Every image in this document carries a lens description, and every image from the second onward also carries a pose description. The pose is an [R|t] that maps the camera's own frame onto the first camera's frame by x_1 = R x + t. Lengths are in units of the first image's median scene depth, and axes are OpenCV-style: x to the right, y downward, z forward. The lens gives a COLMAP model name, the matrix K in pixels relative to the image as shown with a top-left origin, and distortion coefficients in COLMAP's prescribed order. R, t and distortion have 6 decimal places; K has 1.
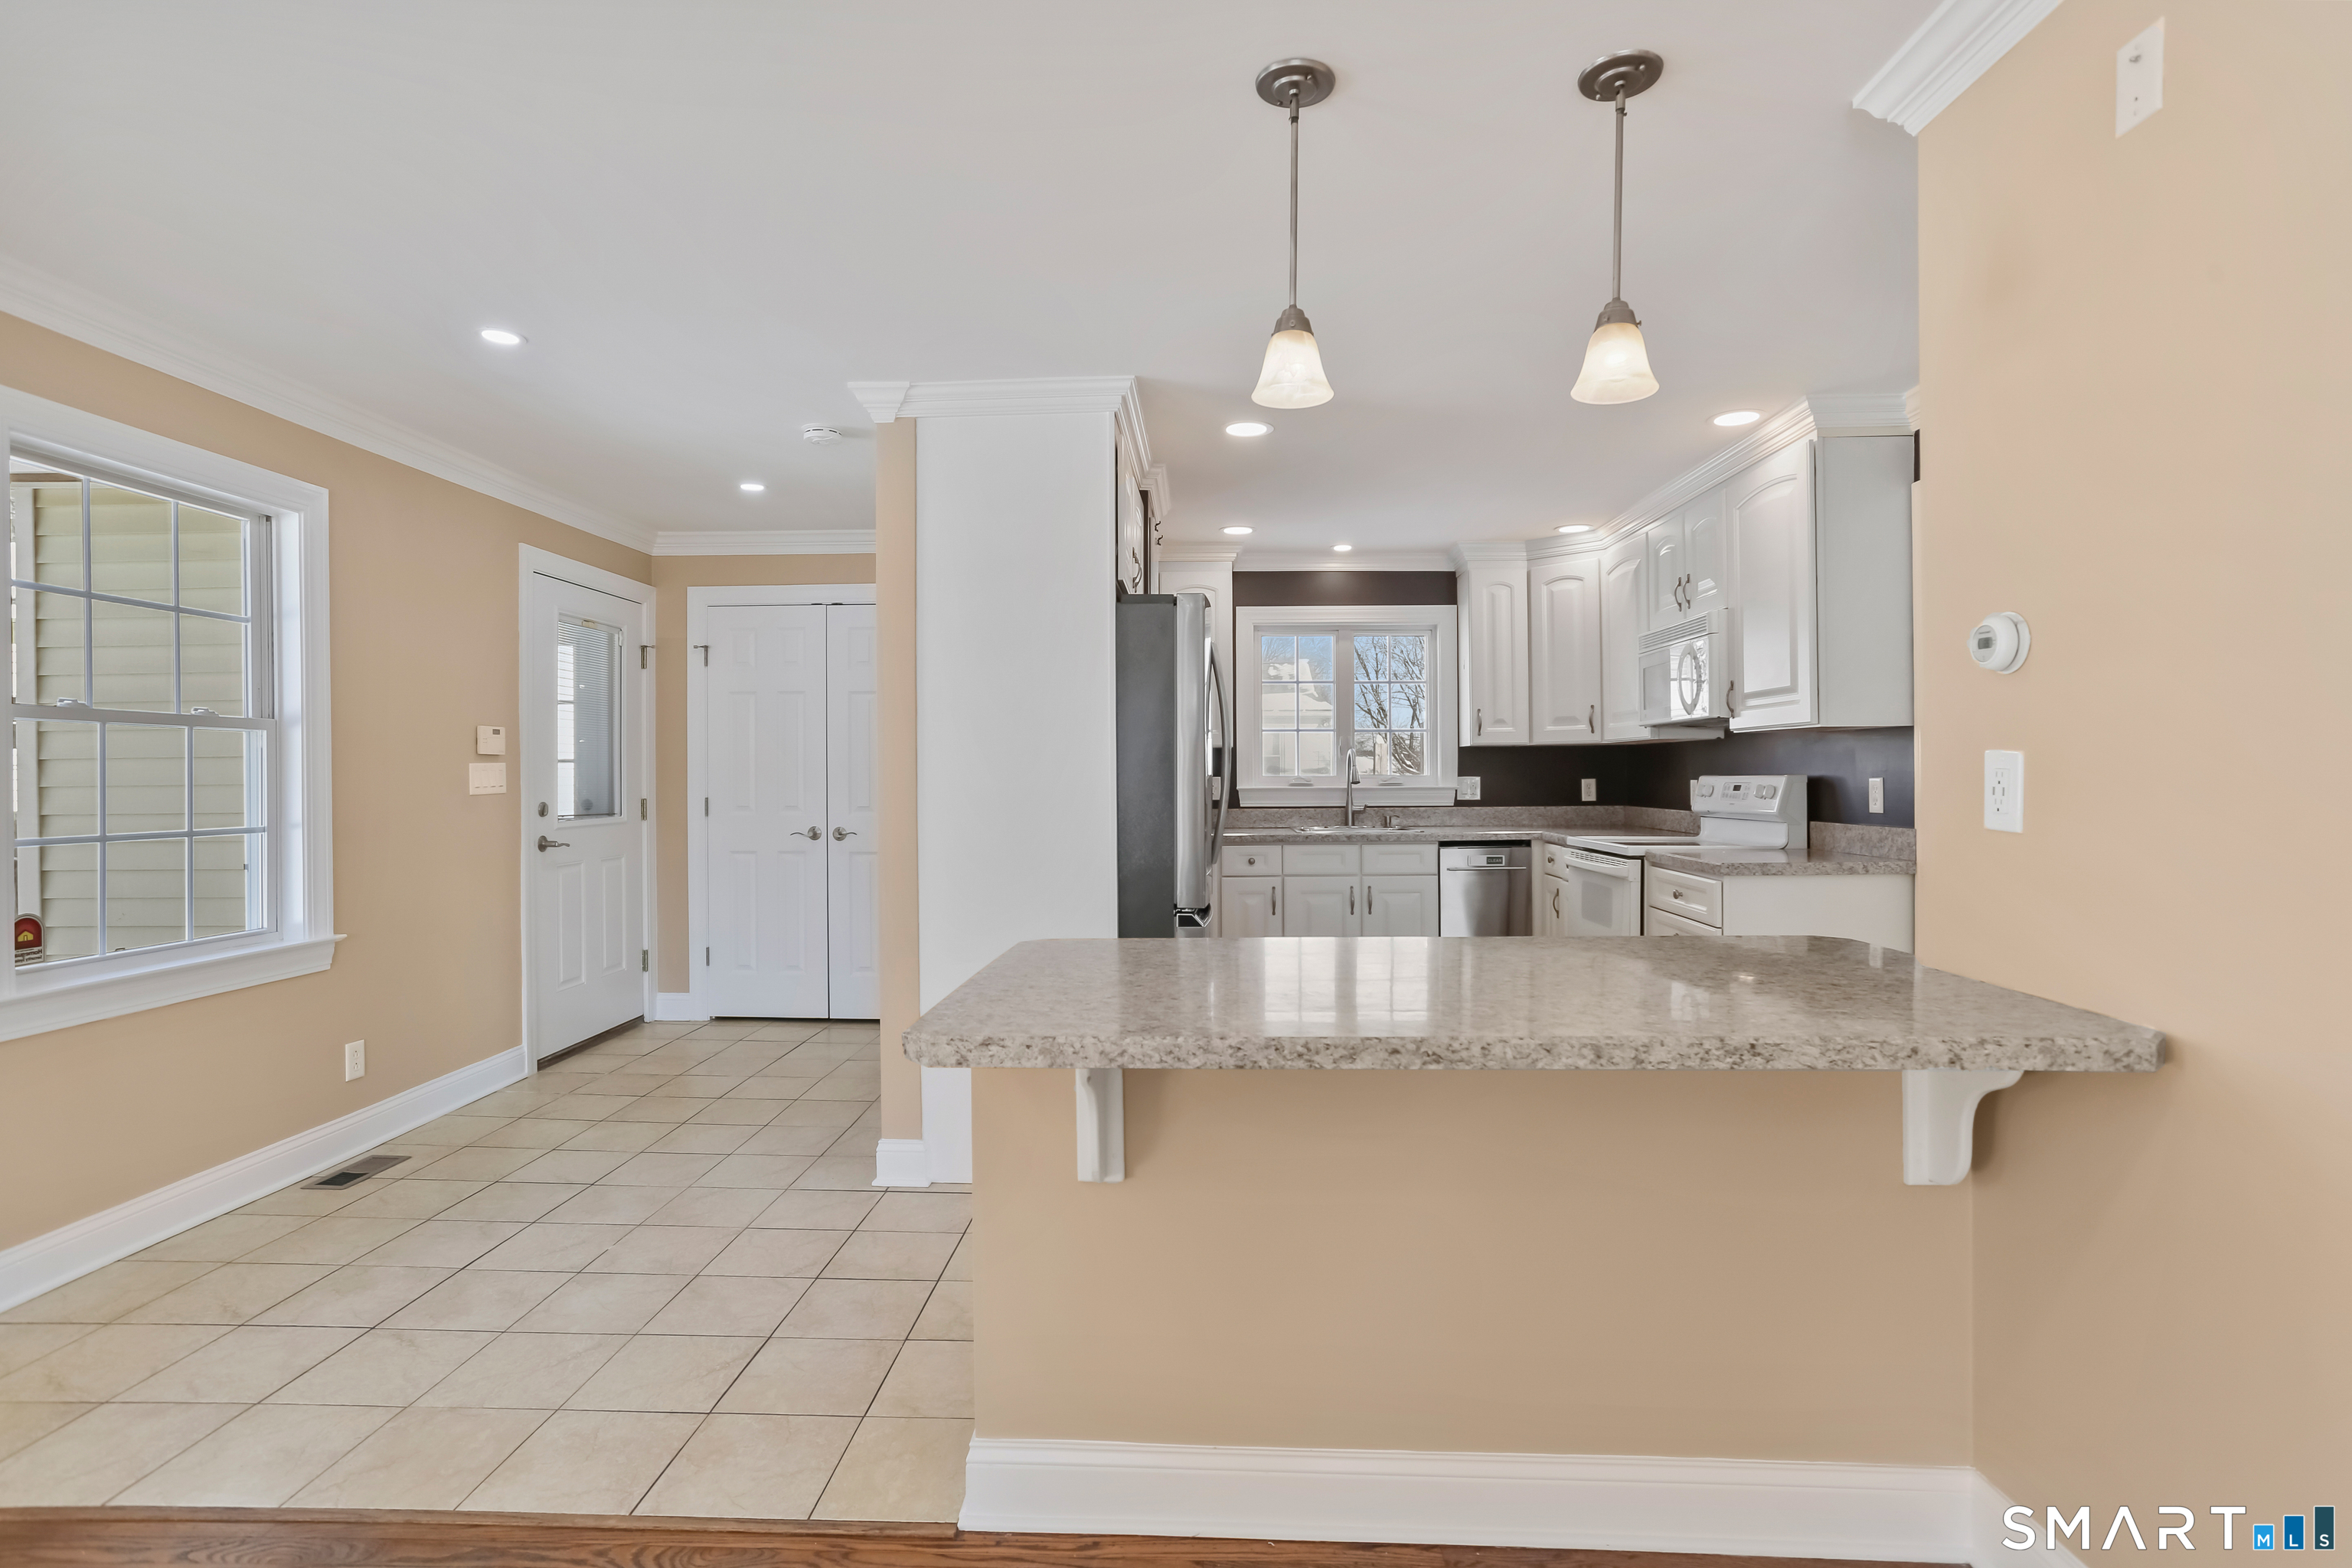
lens RADIAL K [[1141.2, 0, 1170.1], [0, 1141.2, 774.9], [0, 0, 1]] dist [-0.046501, 0.028336]
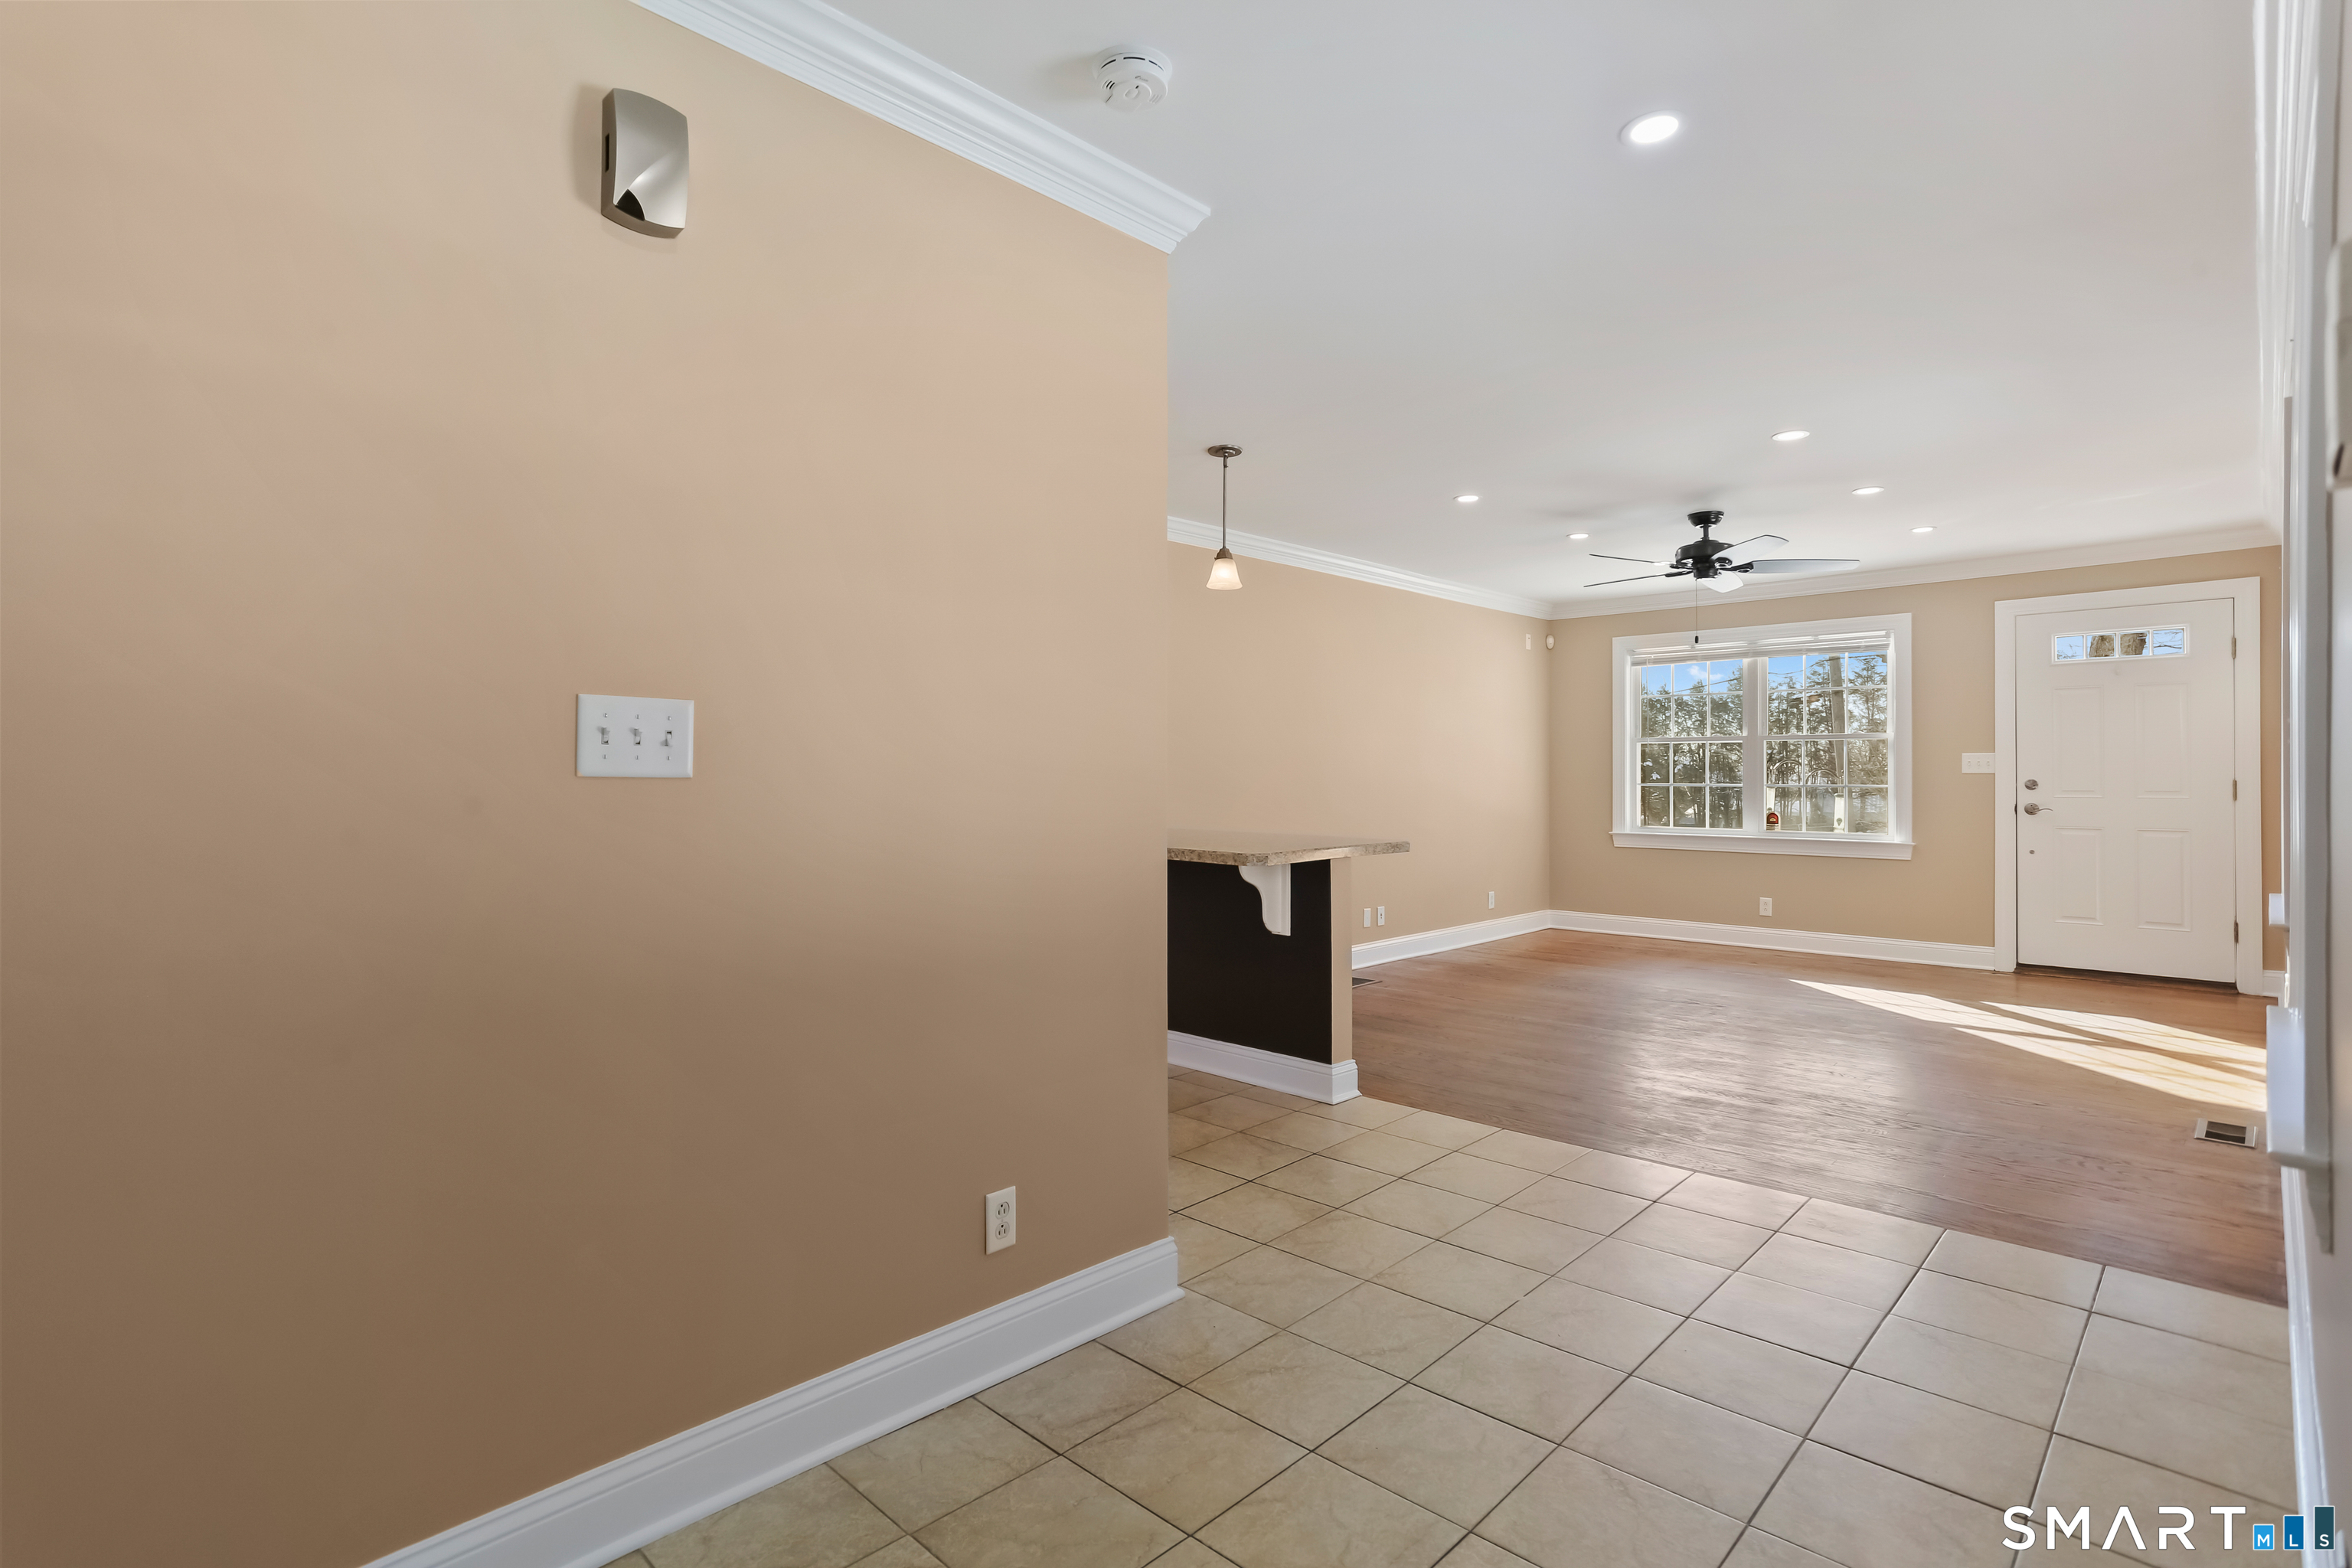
lens RADIAL K [[1141.2, 0, 1166.4], [0, 1141.2, 770.0], [0, 0, 1]] dist [-0.046501, 0.028336]
pose [[-0.739630, 0.008356, 0.672962, -0.619619], [0.006319, 0.999965, -0.005470, 0.020746], [-0.672984, 0.000207, -0.739657, 1.280715]]
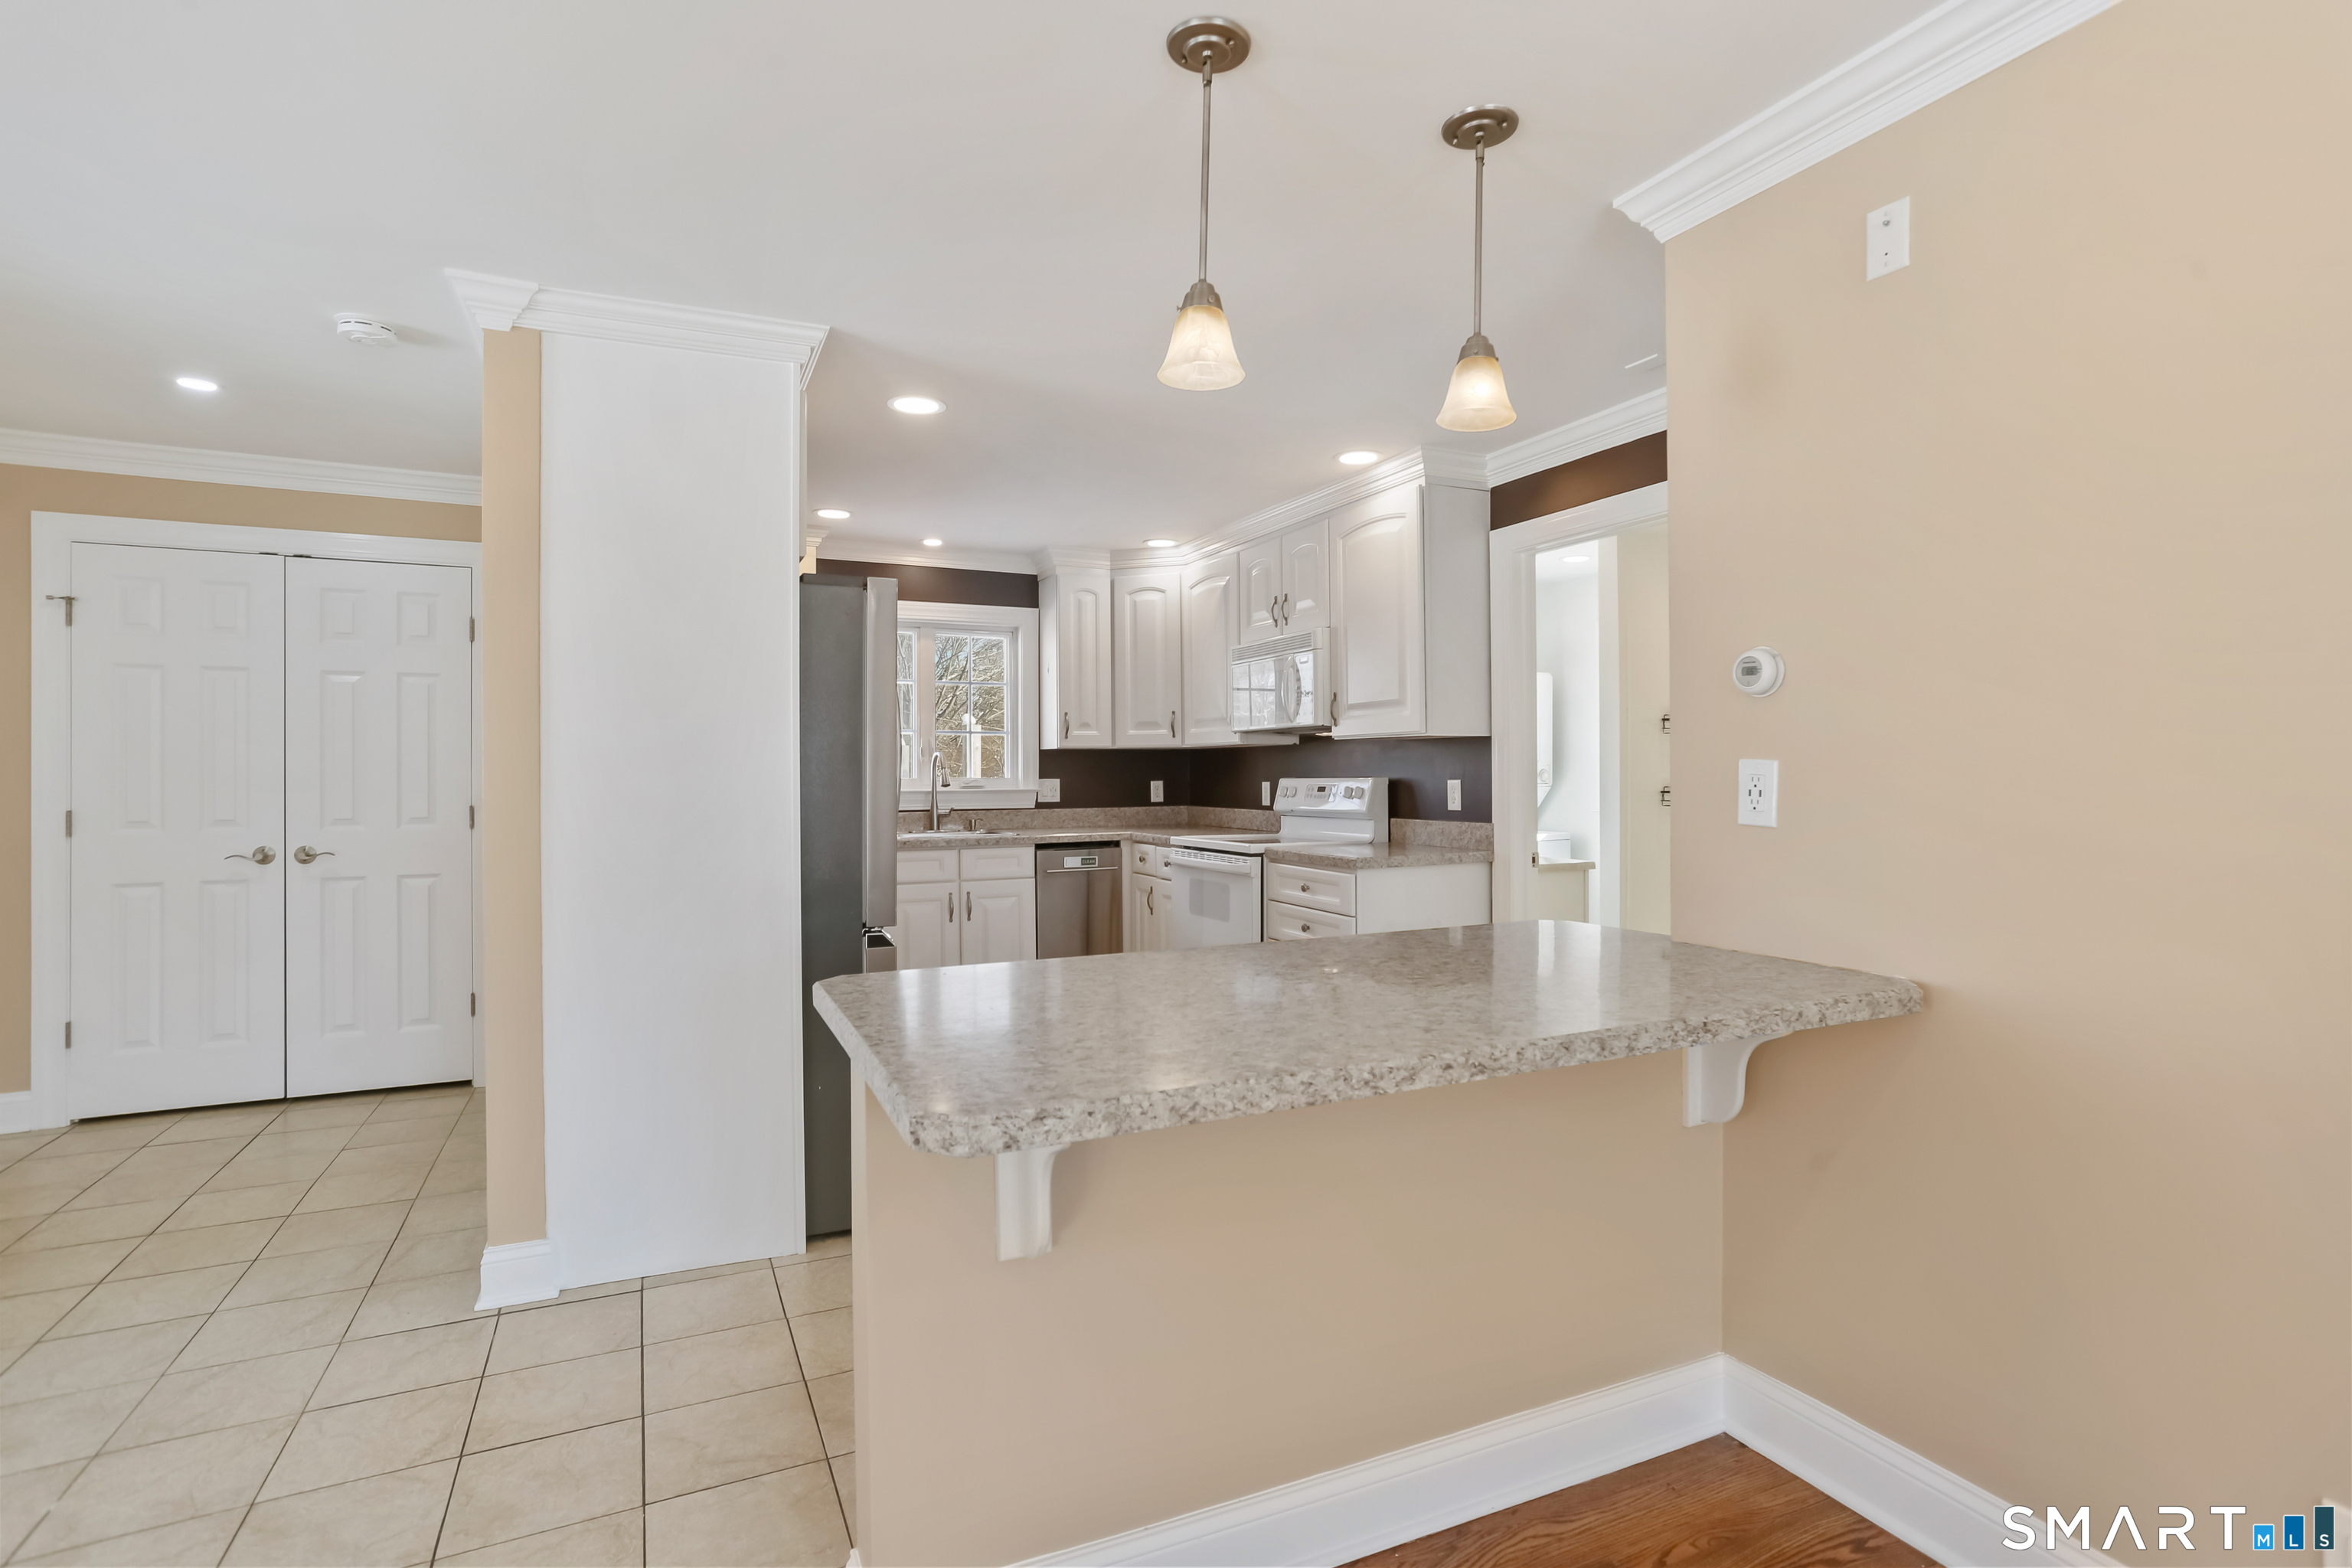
lens RADIAL K [[1141.2, 0, 1164.9], [0, 1141.2, 766.5], [0, 0, 1]] dist [-0.046501, 0.028336]
pose [[0.889366, 0.002689, 0.457188, -0.160248], [0.000969, 0.999969, -0.007765, -0.002391], [-0.457195, 0.007349, 0.889336, 0.083871]]
